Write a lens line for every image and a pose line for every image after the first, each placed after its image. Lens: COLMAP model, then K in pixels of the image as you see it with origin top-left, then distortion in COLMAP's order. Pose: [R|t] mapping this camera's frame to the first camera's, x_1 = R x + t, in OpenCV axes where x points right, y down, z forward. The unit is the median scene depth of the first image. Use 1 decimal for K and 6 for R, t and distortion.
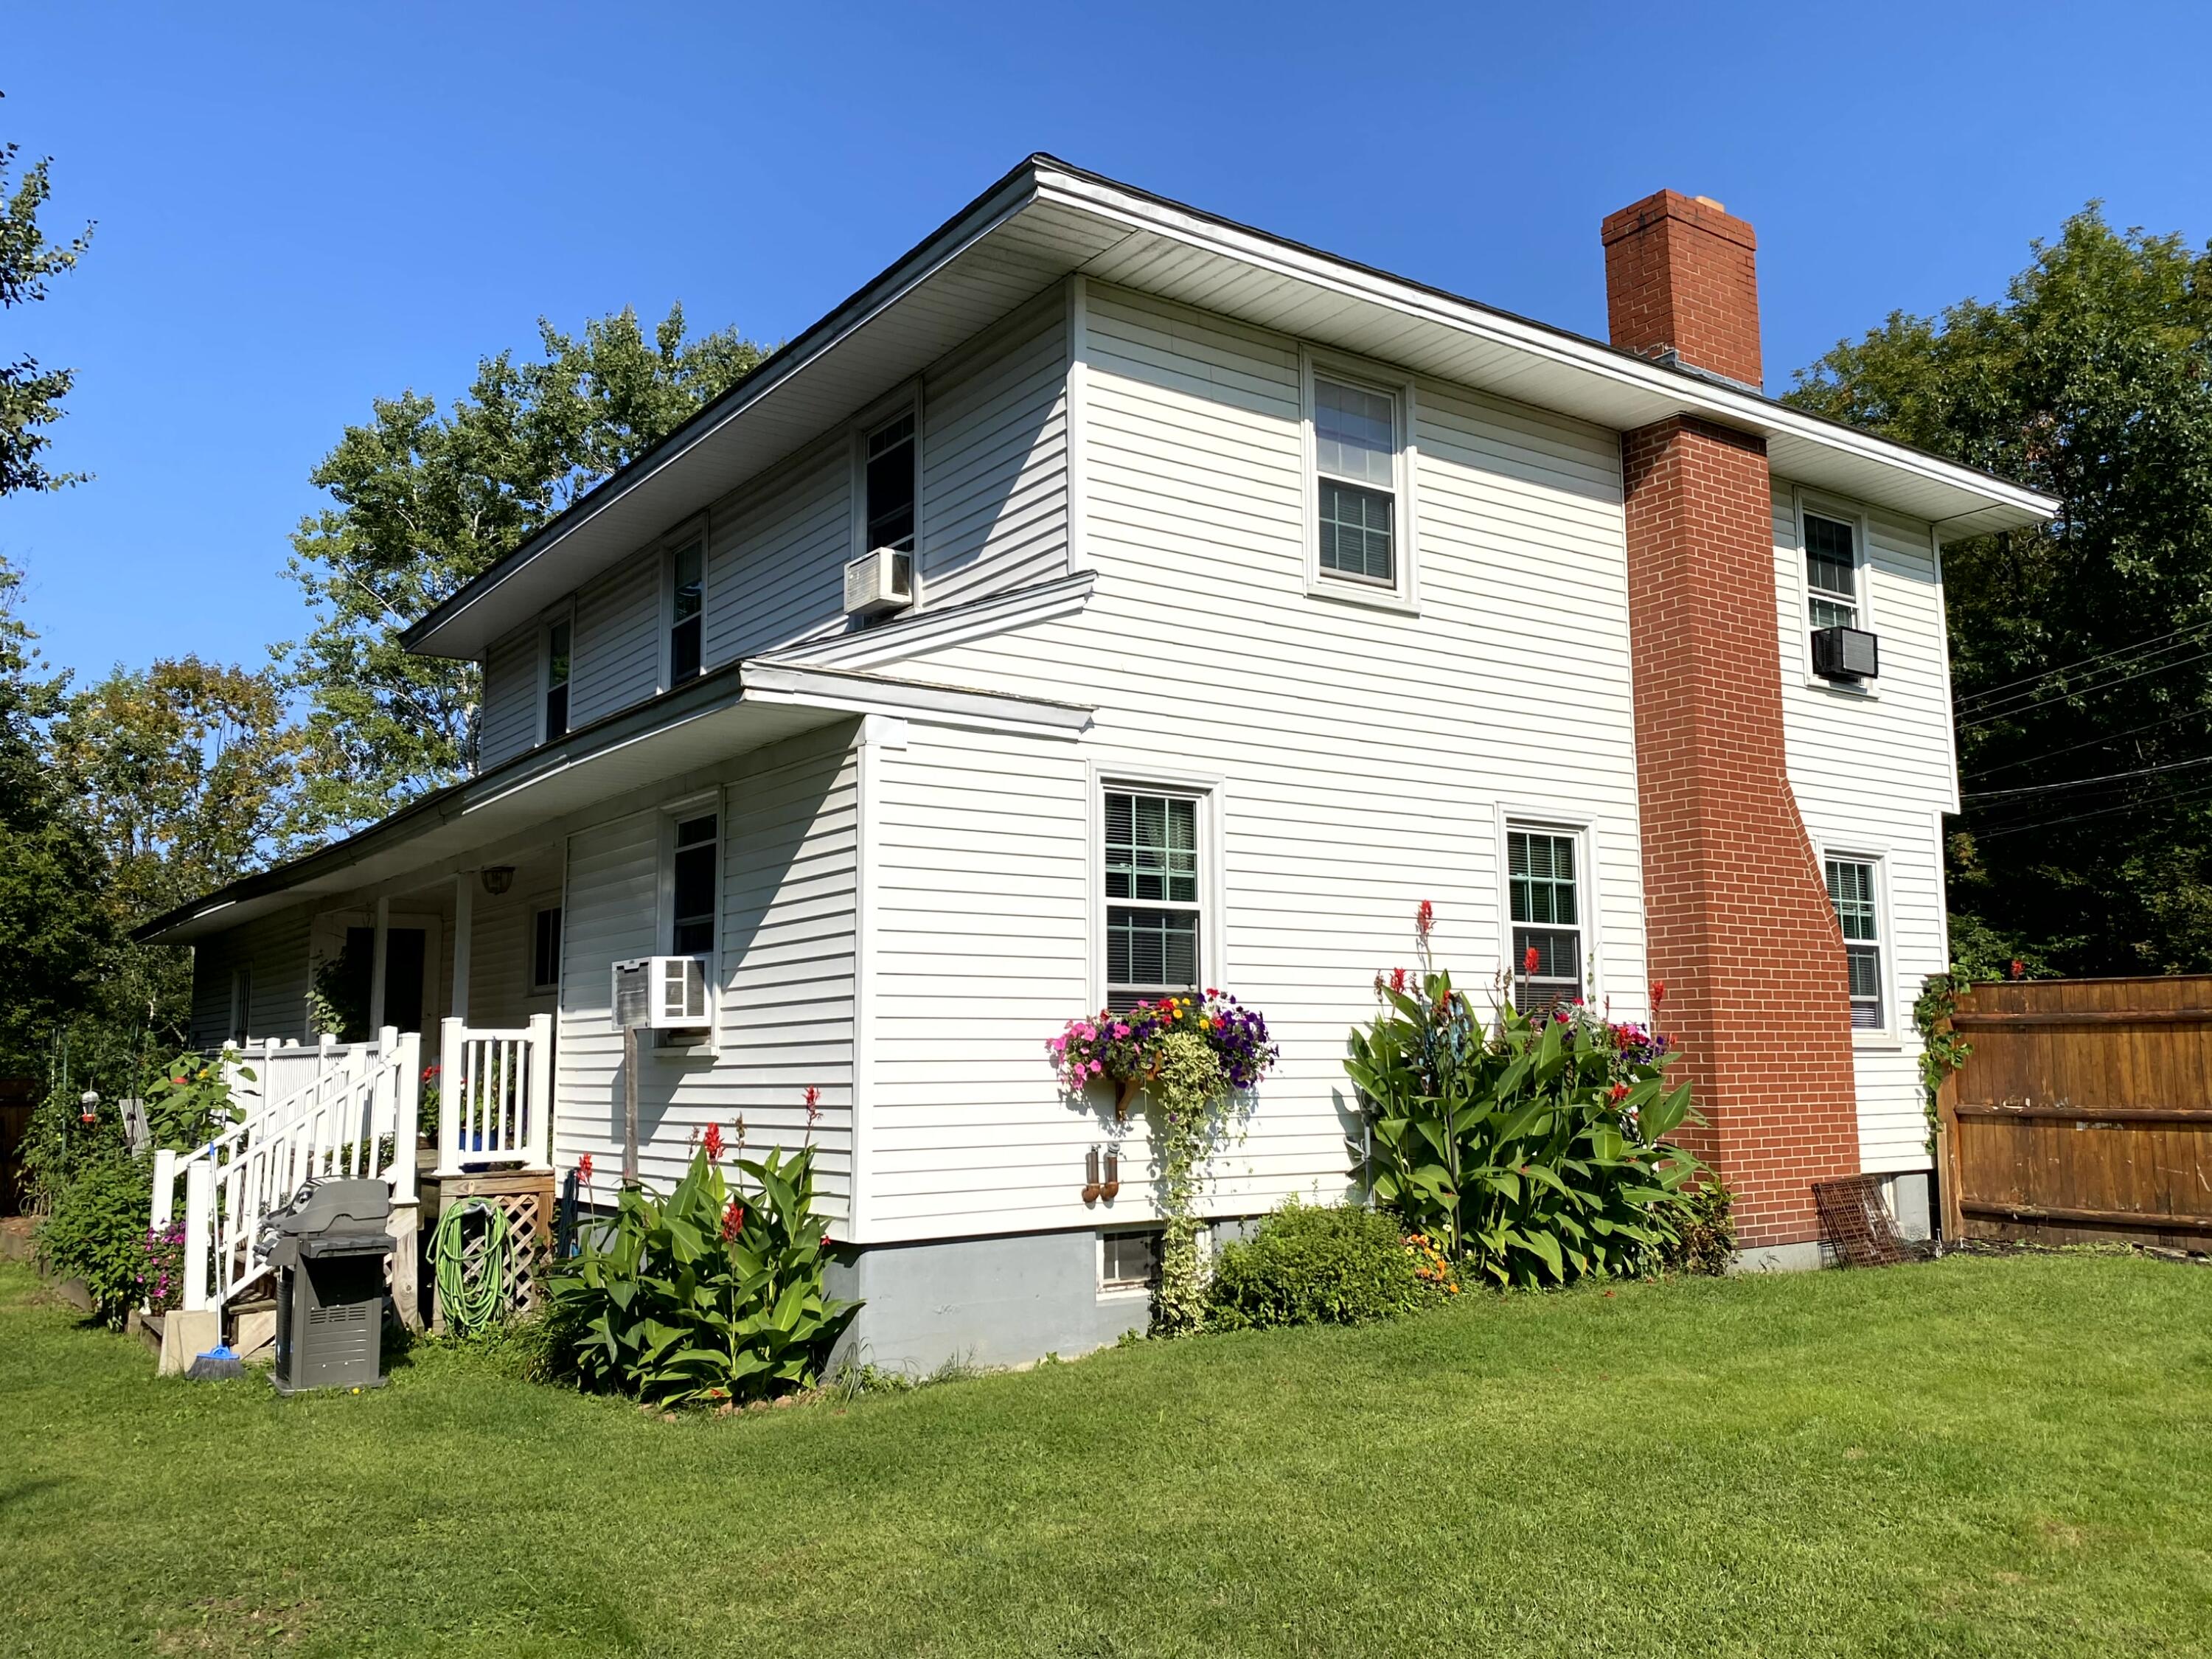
lens RADIAL K [[1792.9, 0, 1106.7], [0, 1792.9, 842.4], [0, 0, 1]] dist [0.008535, -0.001554]
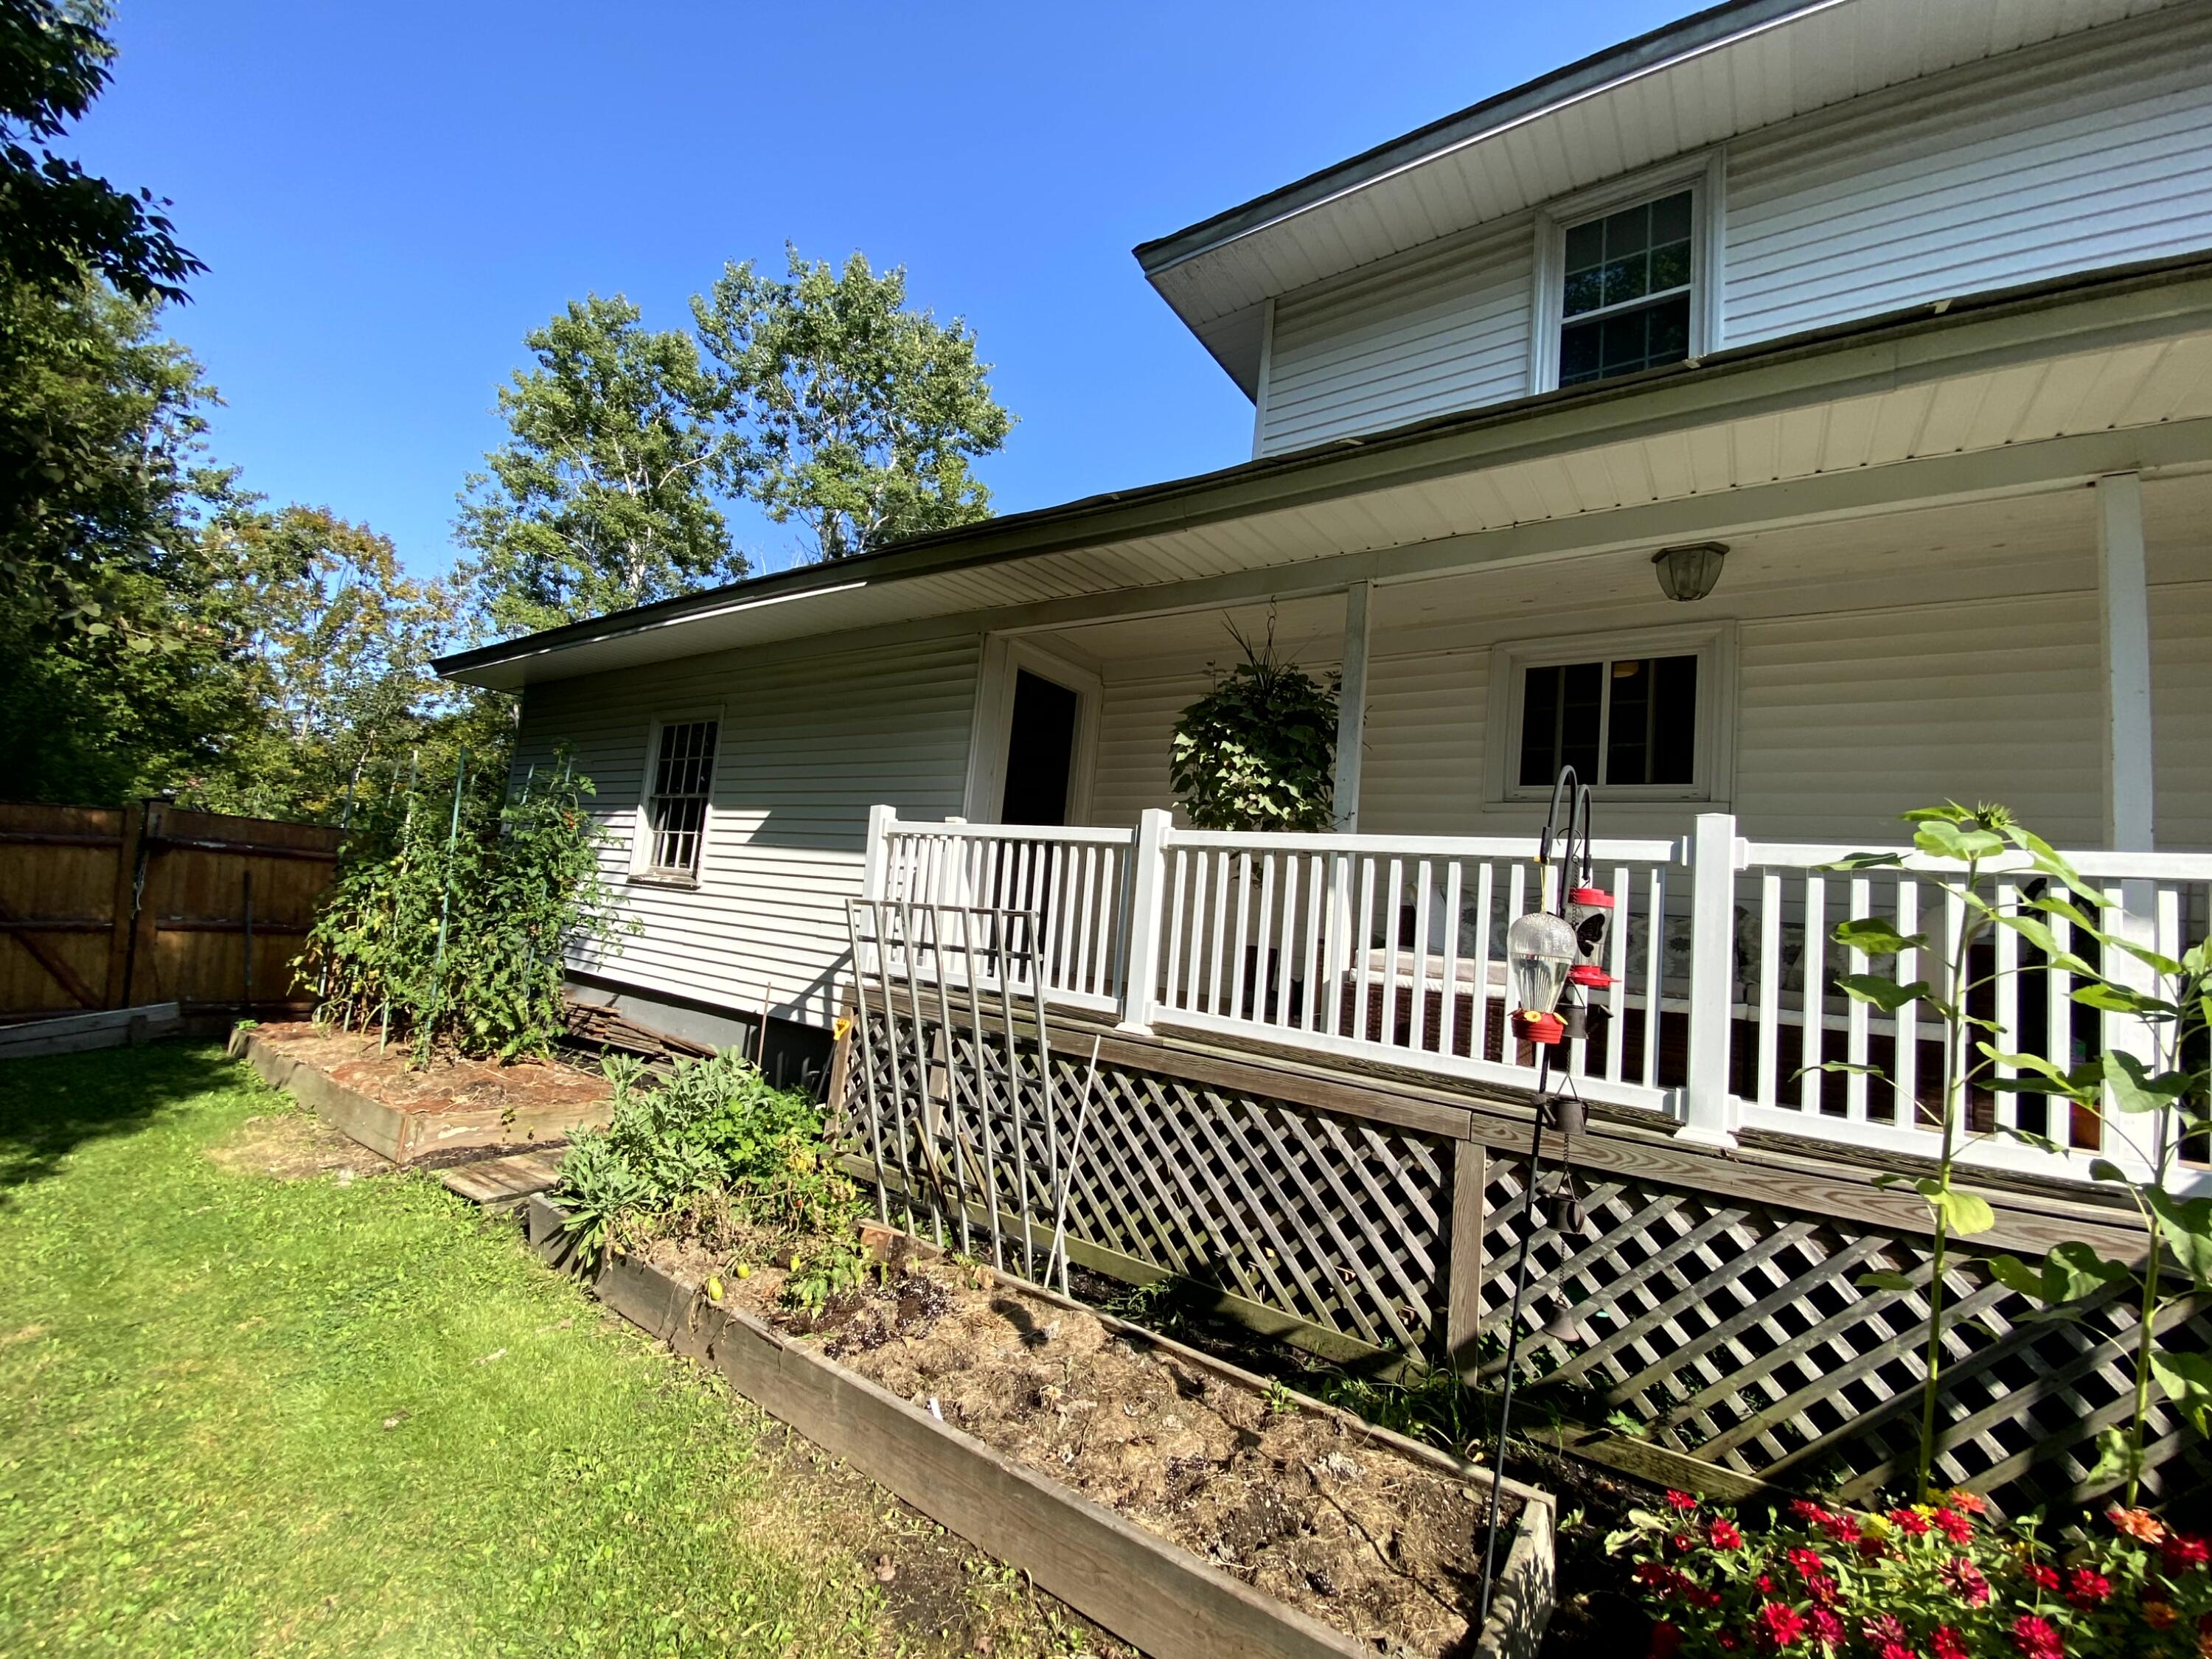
lens RADIAL K [[904.3, 0, 1103.0], [0, 904.3, 837.6], [0, 0, 1]] dist [-0.010198, -0.000778]
pose [[0.943143, 0.127091, 0.307131, -0.428683], [-0.142158, 0.989473, 0.027095, 0.086138], [-0.300454, -0.069216, 0.951281, 0.592514]]
